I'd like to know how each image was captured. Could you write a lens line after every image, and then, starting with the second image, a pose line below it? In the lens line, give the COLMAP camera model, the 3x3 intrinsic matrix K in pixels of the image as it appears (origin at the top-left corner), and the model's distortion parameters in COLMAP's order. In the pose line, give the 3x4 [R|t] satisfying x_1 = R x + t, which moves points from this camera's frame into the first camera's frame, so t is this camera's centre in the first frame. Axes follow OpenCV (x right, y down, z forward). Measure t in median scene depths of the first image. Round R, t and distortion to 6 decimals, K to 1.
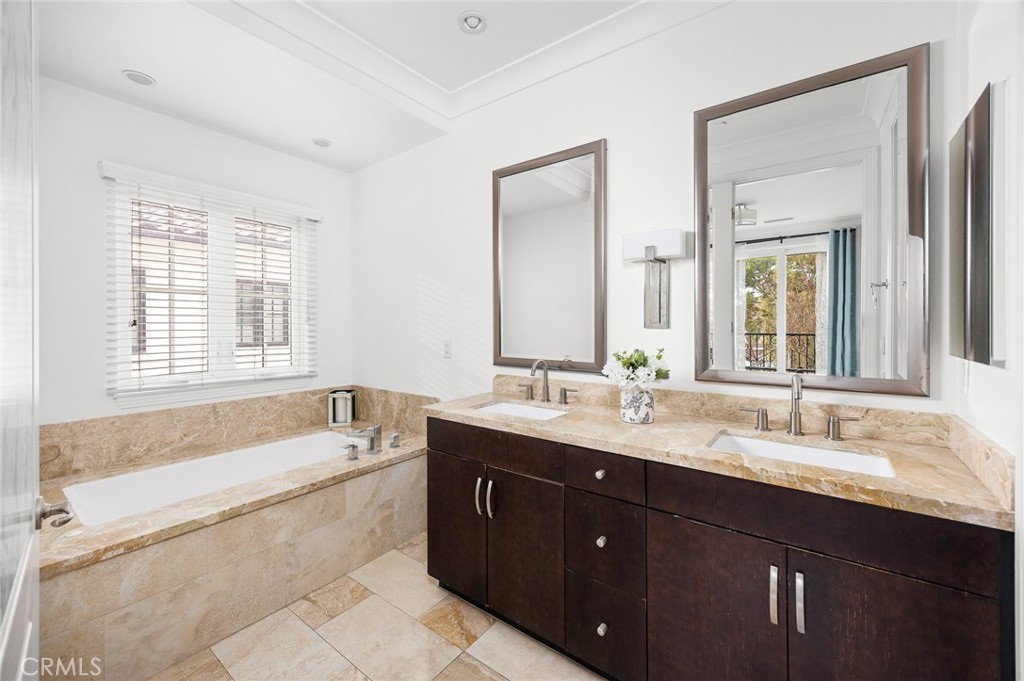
lens RADIAL K [[404.3, 0, 512.6], [0, 404.3, 337.2], [0, 0, 1]] dist [-0.011968, -0.000062]
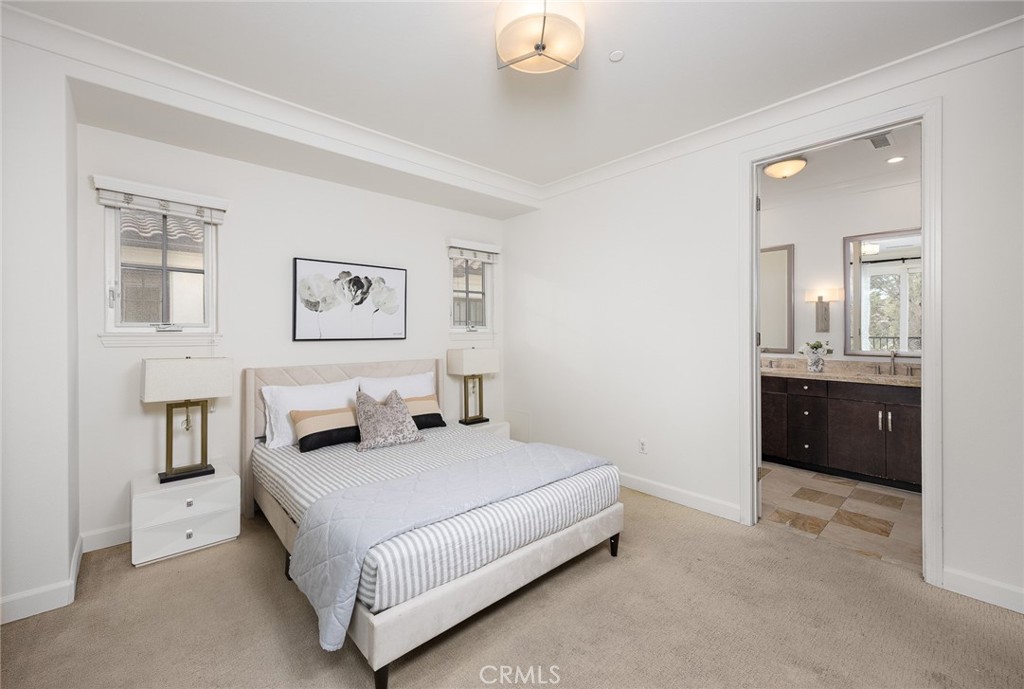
lens RADIAL K [[418.7, 0, 510.5], [0, 418.7, 336.4], [0, 0, 1]] dist [0.000236, -0.000027]
pose [[0.982903, 0.008235, -0.183939, -0.995090], [-0.009676, 0.999929, -0.006934, 0.036424], [0.183869, 0.008595, 0.982913, -1.725610]]
